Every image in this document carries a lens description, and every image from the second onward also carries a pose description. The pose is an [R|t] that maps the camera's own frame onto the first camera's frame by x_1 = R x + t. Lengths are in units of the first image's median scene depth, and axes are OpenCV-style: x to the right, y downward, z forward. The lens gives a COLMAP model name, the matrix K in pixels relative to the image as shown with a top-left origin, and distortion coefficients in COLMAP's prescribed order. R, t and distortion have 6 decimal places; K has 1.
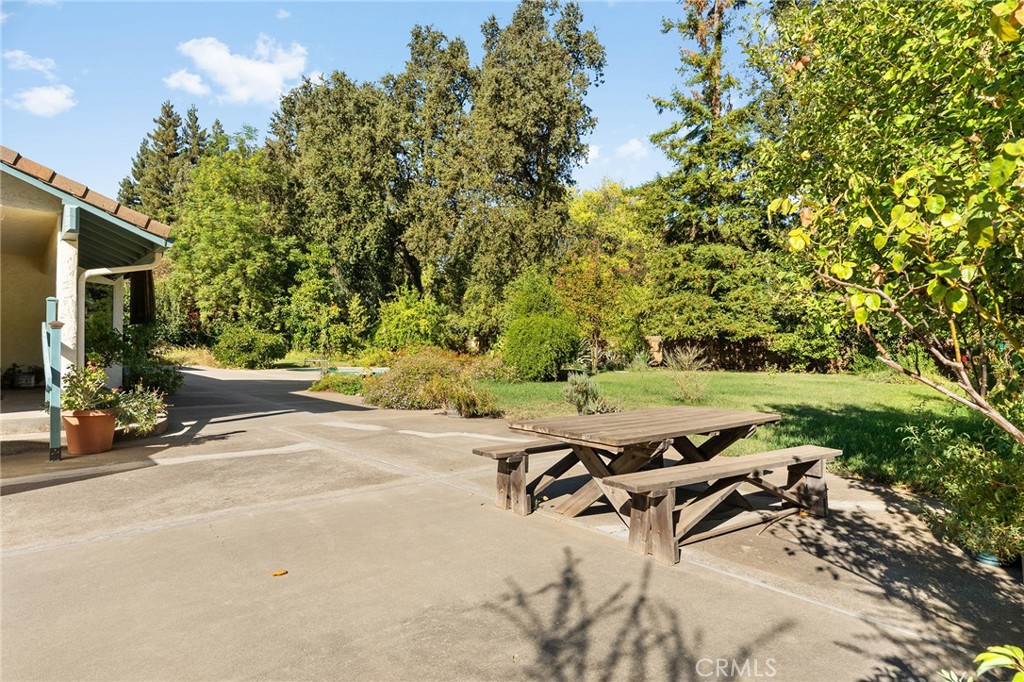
lens RADIAL K [[604.4, 0, 506.4], [0, 604.4, 349.3], [0, 0, 1]] dist [0.005687, -0.001122]
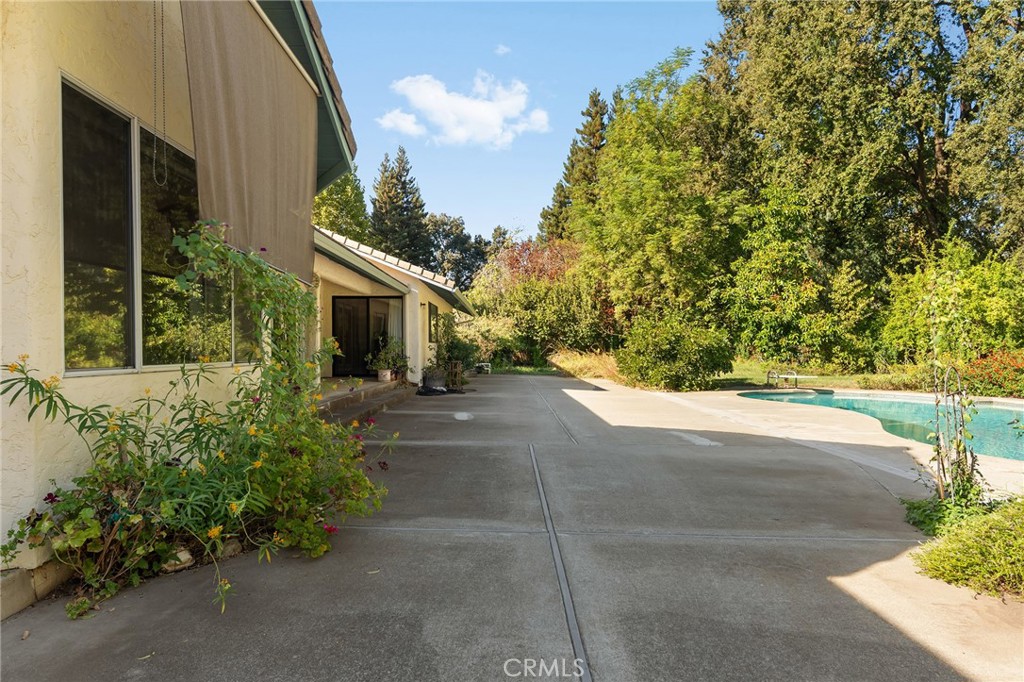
lens RADIAL K [[604.4, 0, 507.3], [0, 604.4, 350.5], [0, 0, 1]] dist [0.005687, -0.001122]
pose [[0.776500, -0.006516, -0.630083, -0.132594], [0.002063, 0.999967, -0.007799, -0.000361], [0.630114, 0.004756, 0.776488, 0.327138]]
